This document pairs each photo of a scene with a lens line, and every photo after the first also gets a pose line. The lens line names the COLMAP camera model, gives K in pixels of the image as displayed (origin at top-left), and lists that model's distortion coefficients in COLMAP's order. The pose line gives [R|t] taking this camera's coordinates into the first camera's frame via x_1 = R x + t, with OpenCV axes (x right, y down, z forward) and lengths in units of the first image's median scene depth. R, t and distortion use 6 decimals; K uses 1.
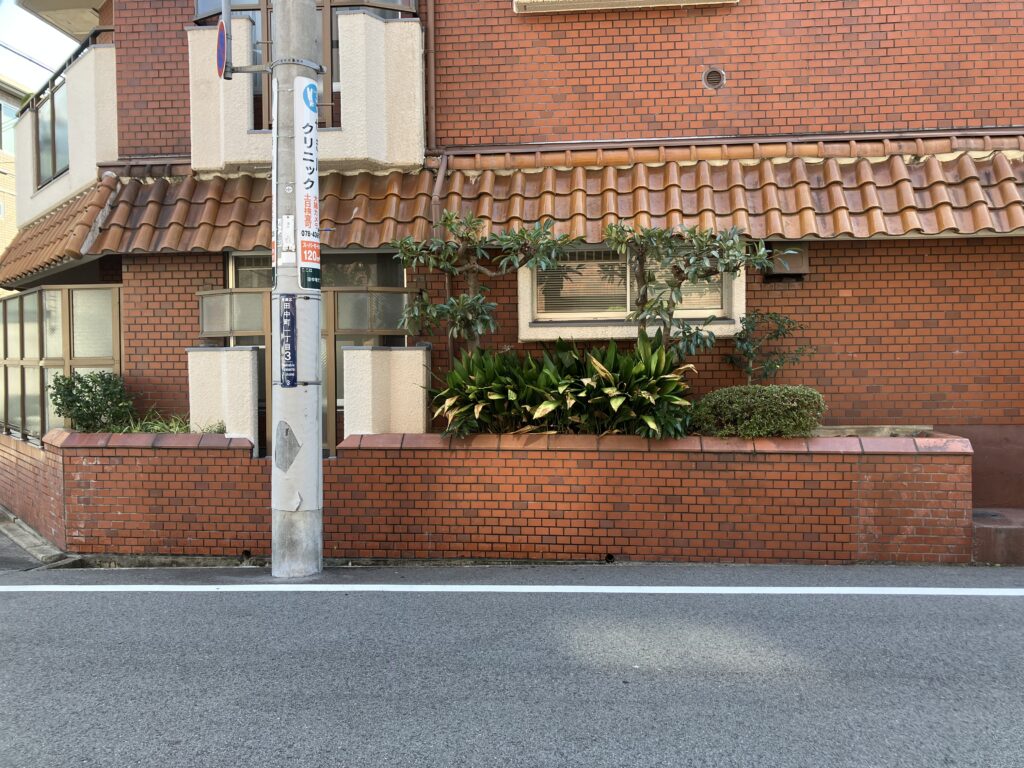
lens RADIAL K [[845.7, 0, 512.7], [0, 845.7, 389.7], [0, 0, 1]] dist [0.016462, -0.000743]
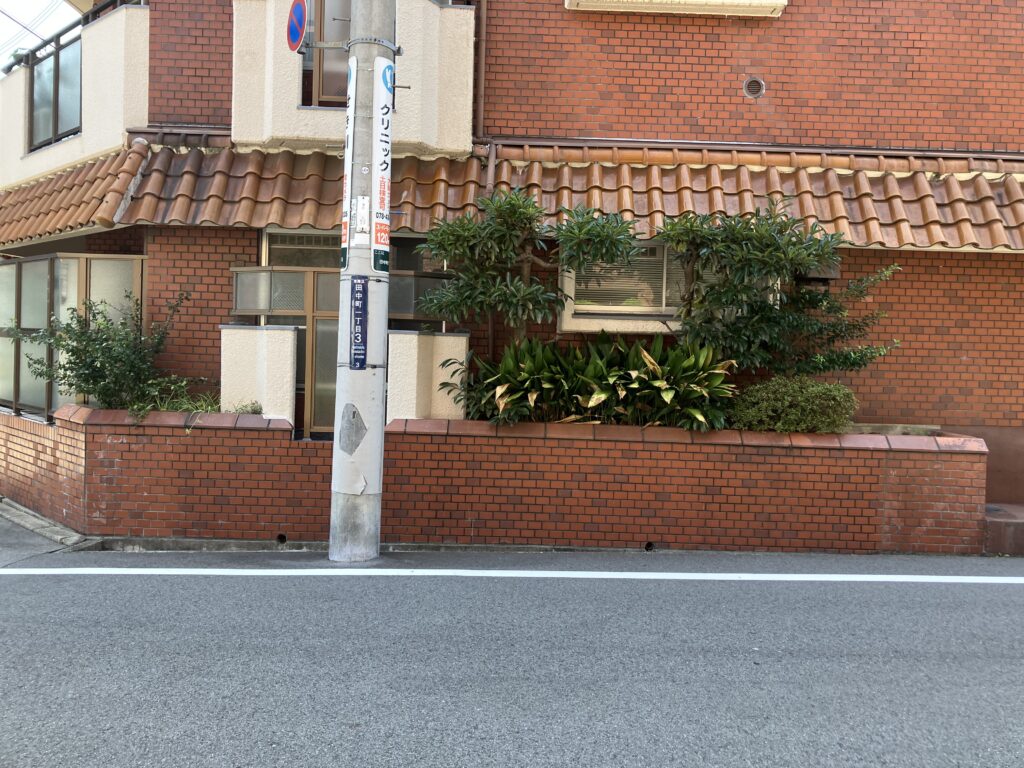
lens RADIAL K [[845.7, 0, 504.2], [0, 845.7, 378.6], [0, 0, 1]] dist [0.016462, -0.000743]
pose [[0.992634, 0.033218, 0.116511, -0.181414], [-0.033198, 0.999447, -0.002113, 0.003494], [-0.116517, -0.001771, 0.993187, -0.001678]]
